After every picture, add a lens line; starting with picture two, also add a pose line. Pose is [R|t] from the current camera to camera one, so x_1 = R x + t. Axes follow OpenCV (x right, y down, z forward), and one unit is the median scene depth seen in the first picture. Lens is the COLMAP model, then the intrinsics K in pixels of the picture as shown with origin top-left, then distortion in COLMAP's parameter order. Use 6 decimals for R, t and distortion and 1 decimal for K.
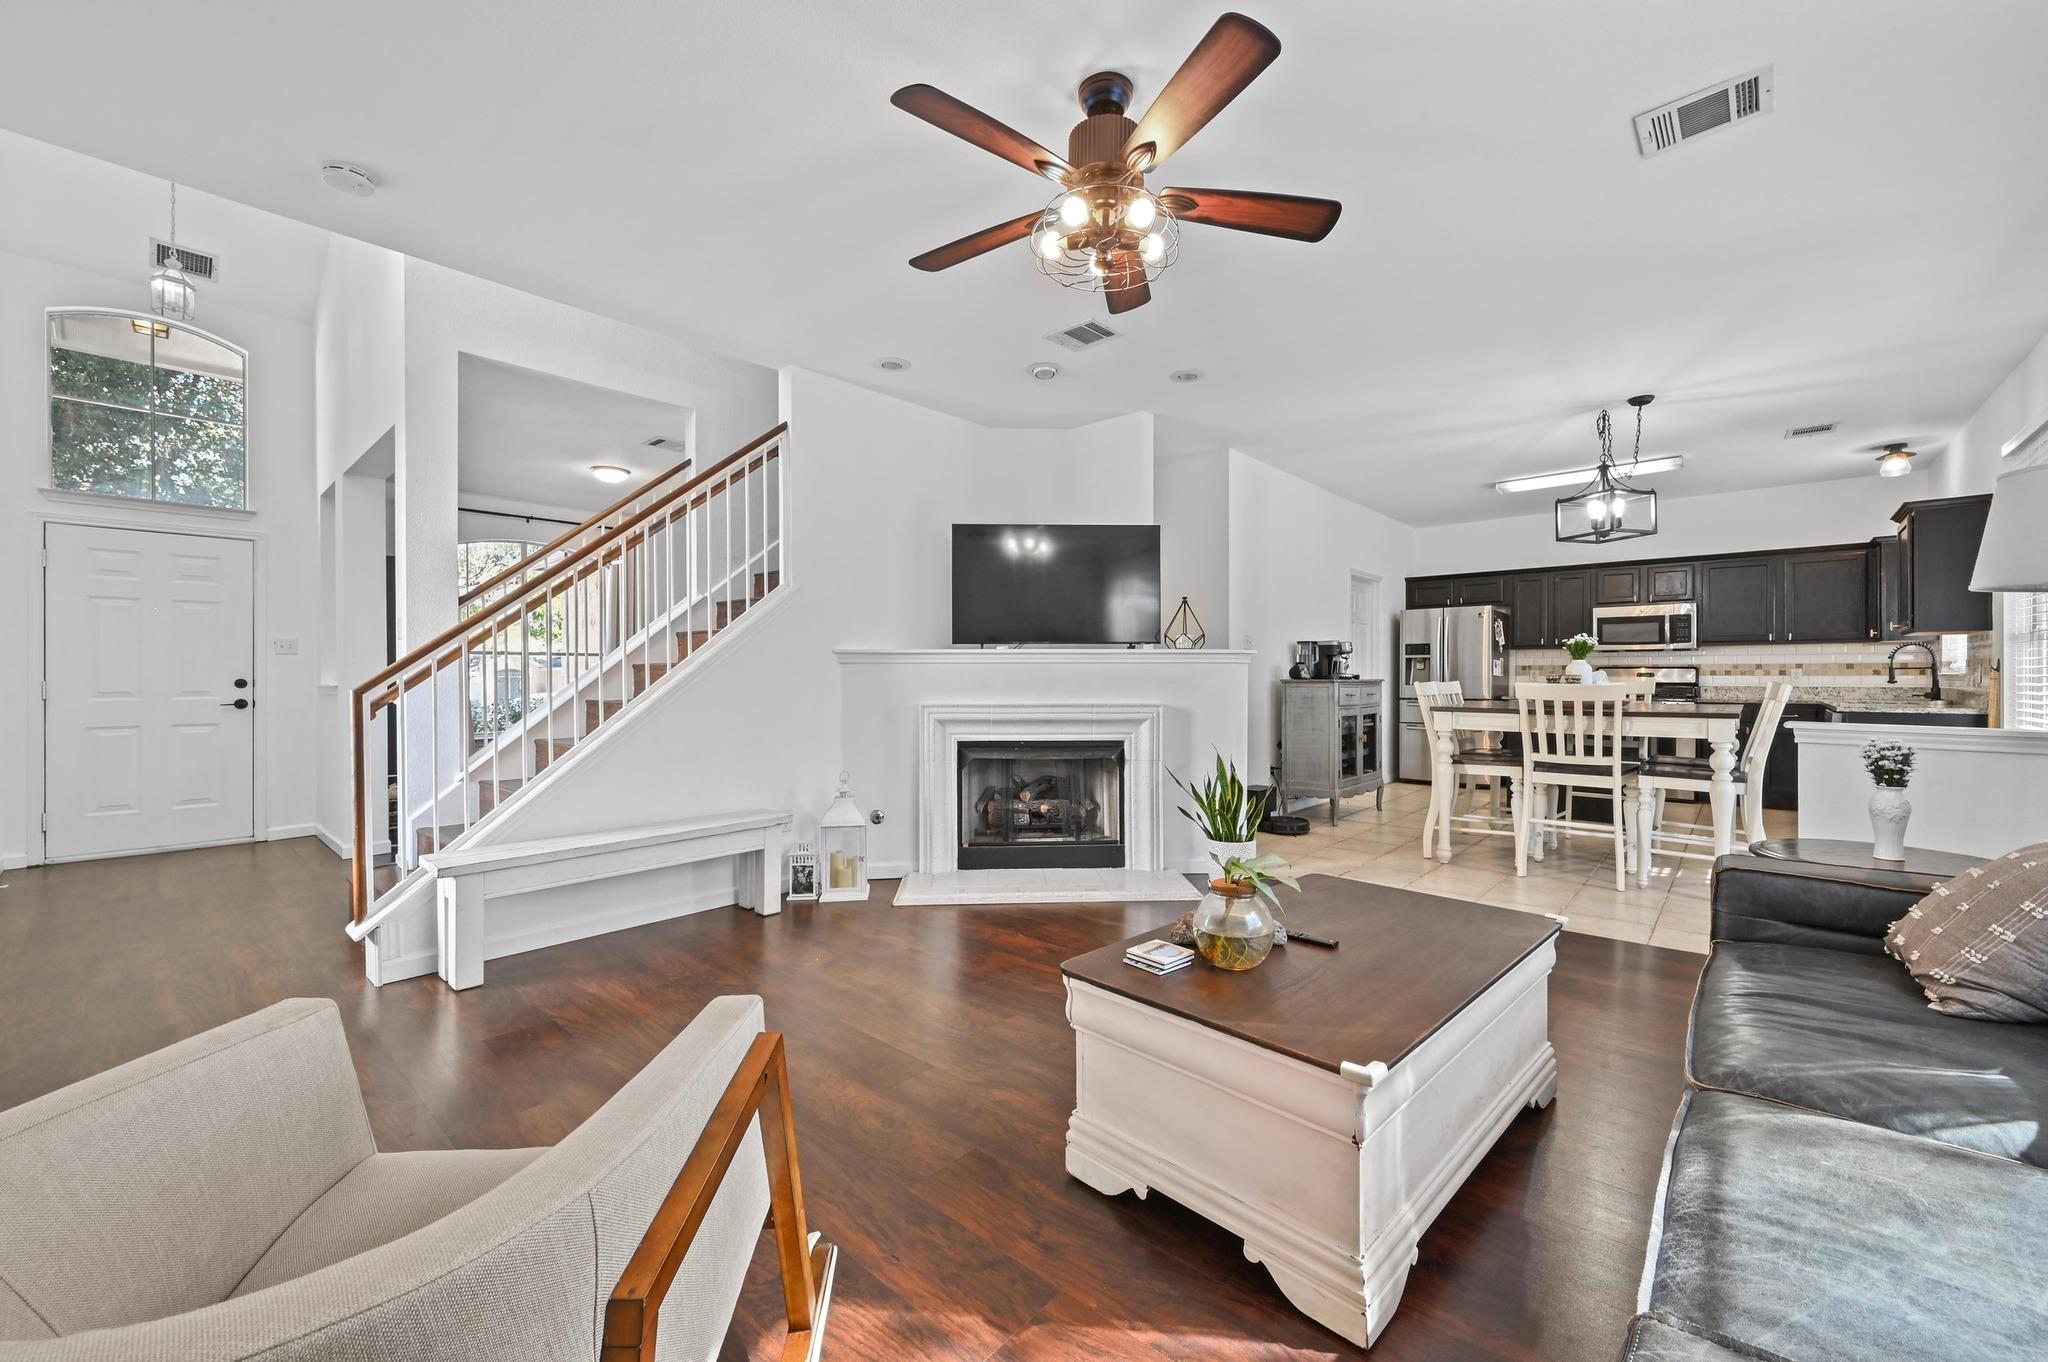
lens RADIAL K [[811.2, 0, 1021.1], [0, 811.2, 678.9], [0, 0, 1]] dist [0.000958, 0.000485]
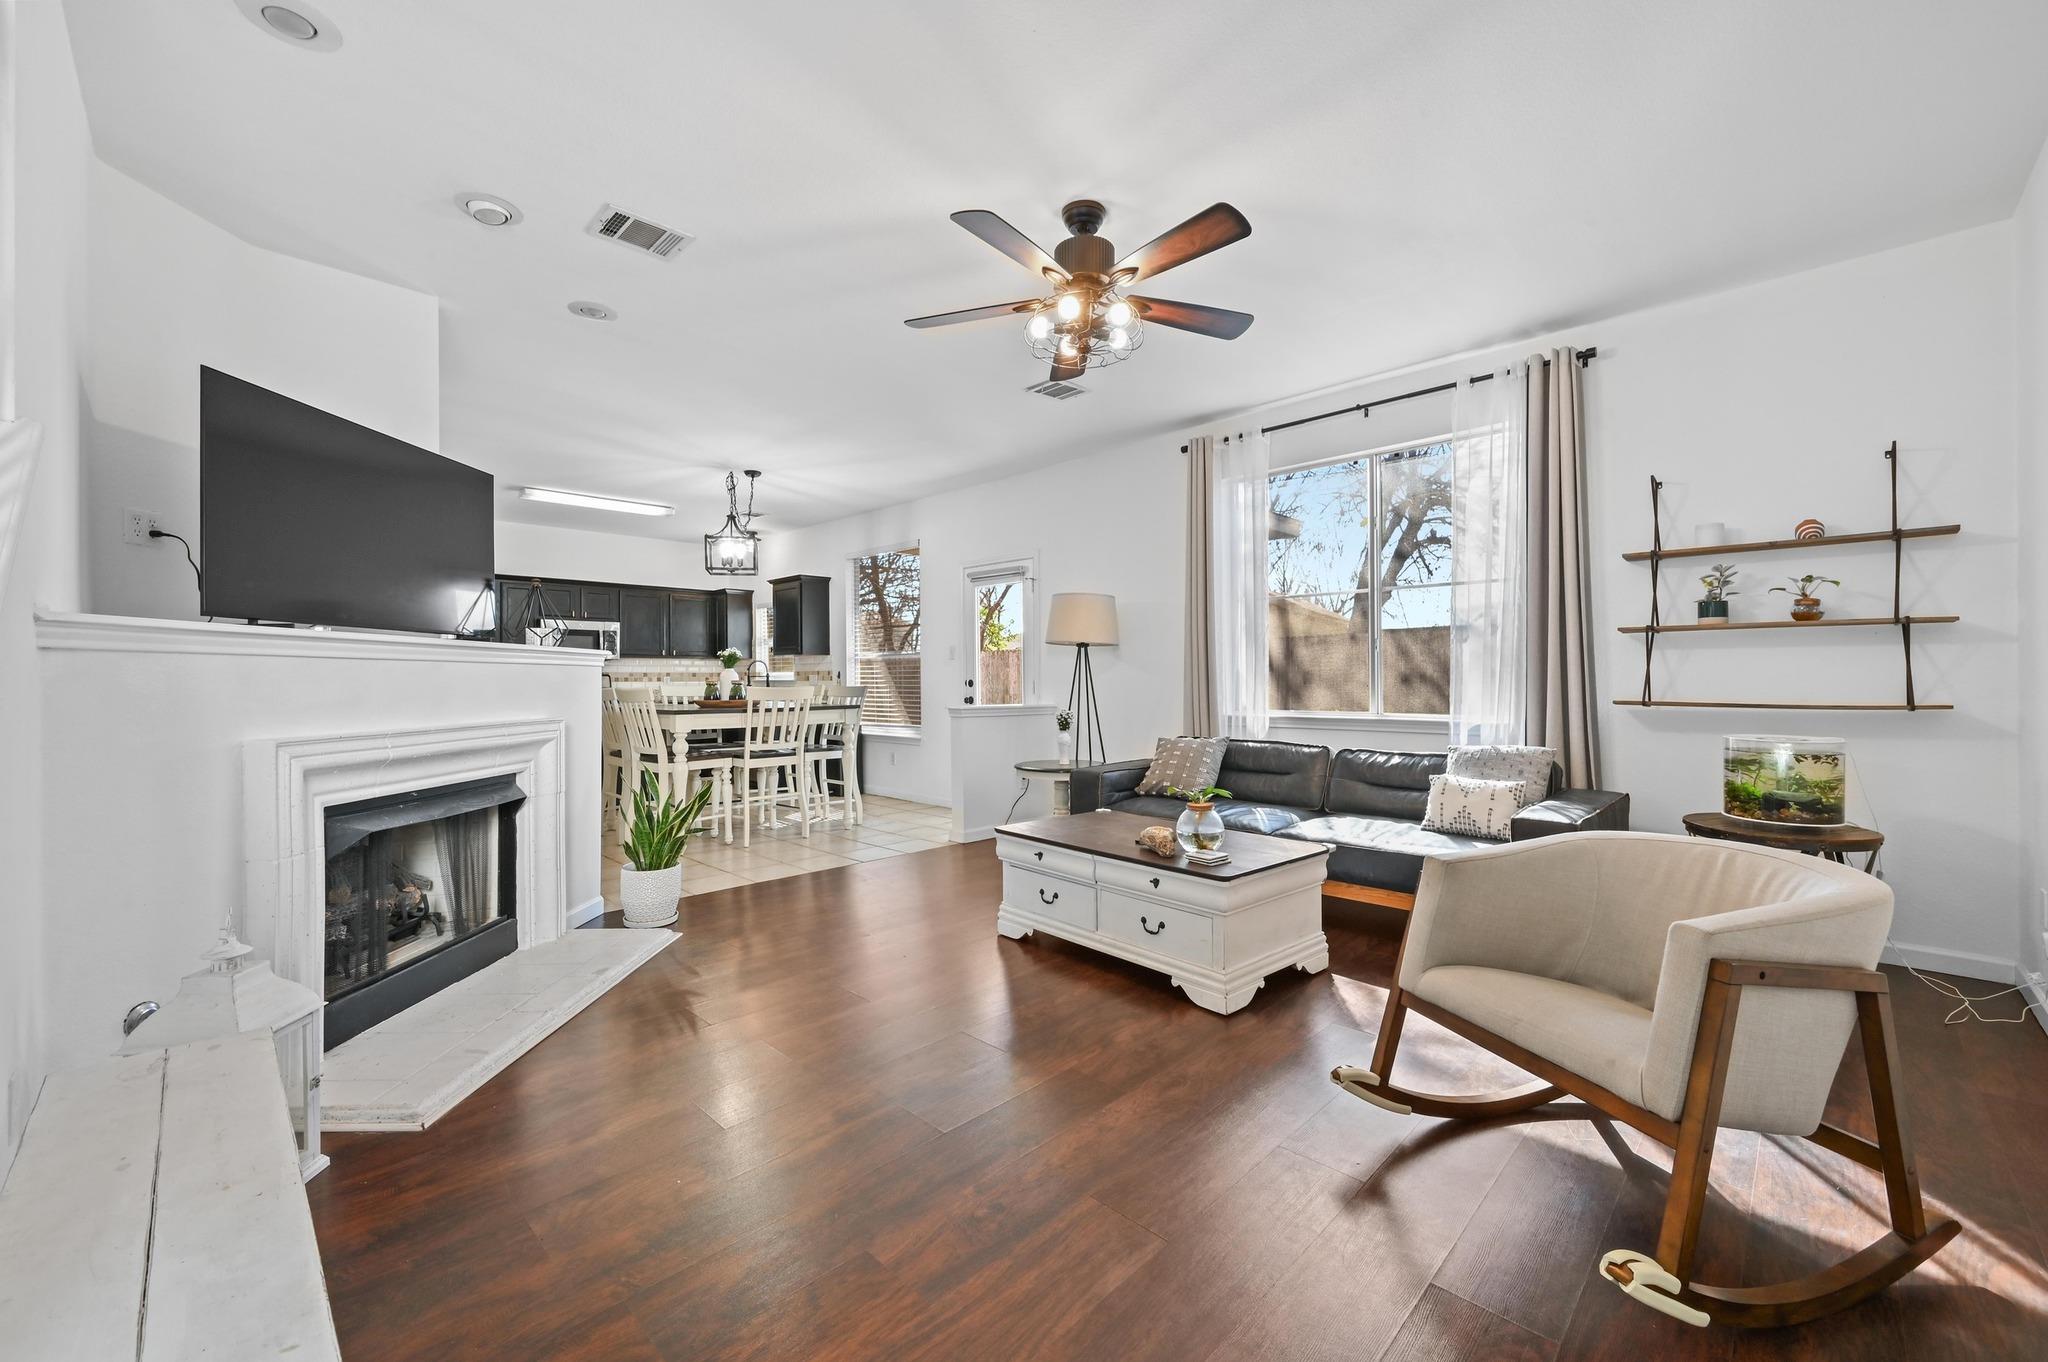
lens RADIAL K [[811.2, 0, 1021.1], [0, 811.2, 678.9], [0, 0, 1]] dist [0.000958, 0.000485]
pose [[0.053818, 0.001989, 0.998549, -0.563054], [0.008001, 0.999965, -0.002423, -0.000602], [-0.998519, 0.008119, 0.053800, 0.517175]]
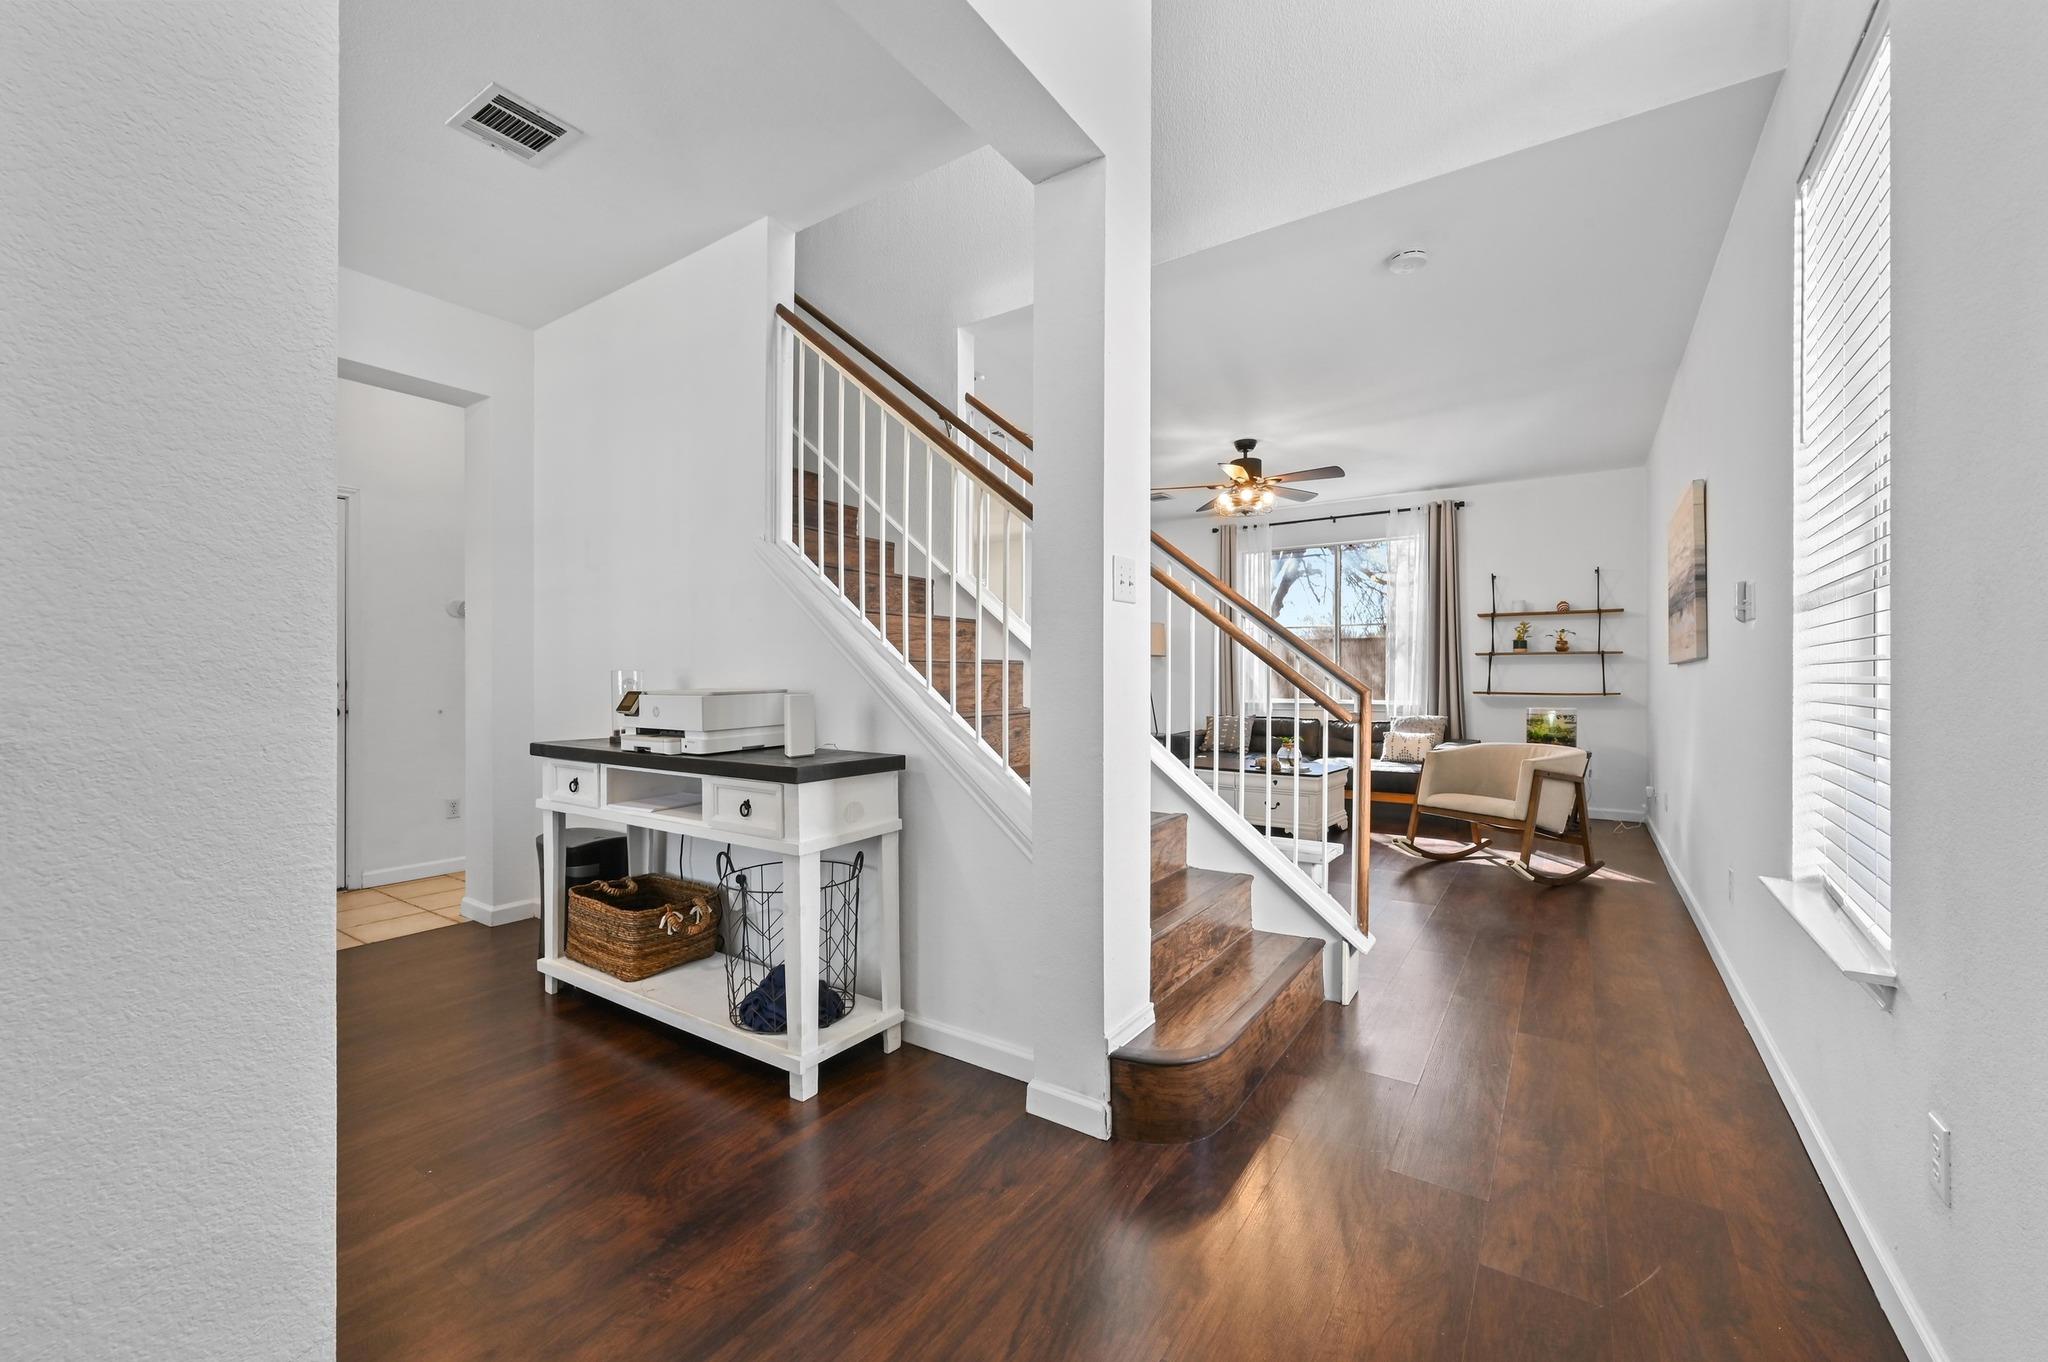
lens RADIAL K [[811.2, 0, 1021.1], [0, 811.2, 678.9], [0, 0, 1]] dist [0.000958, 0.000485]
pose [[-0.127453, 0.001154, 0.991844, -1.075143], [0.000940, 0.999999, -0.001043, 0.000328], [-0.991844, 0.000800, -0.127454, 0.962550]]
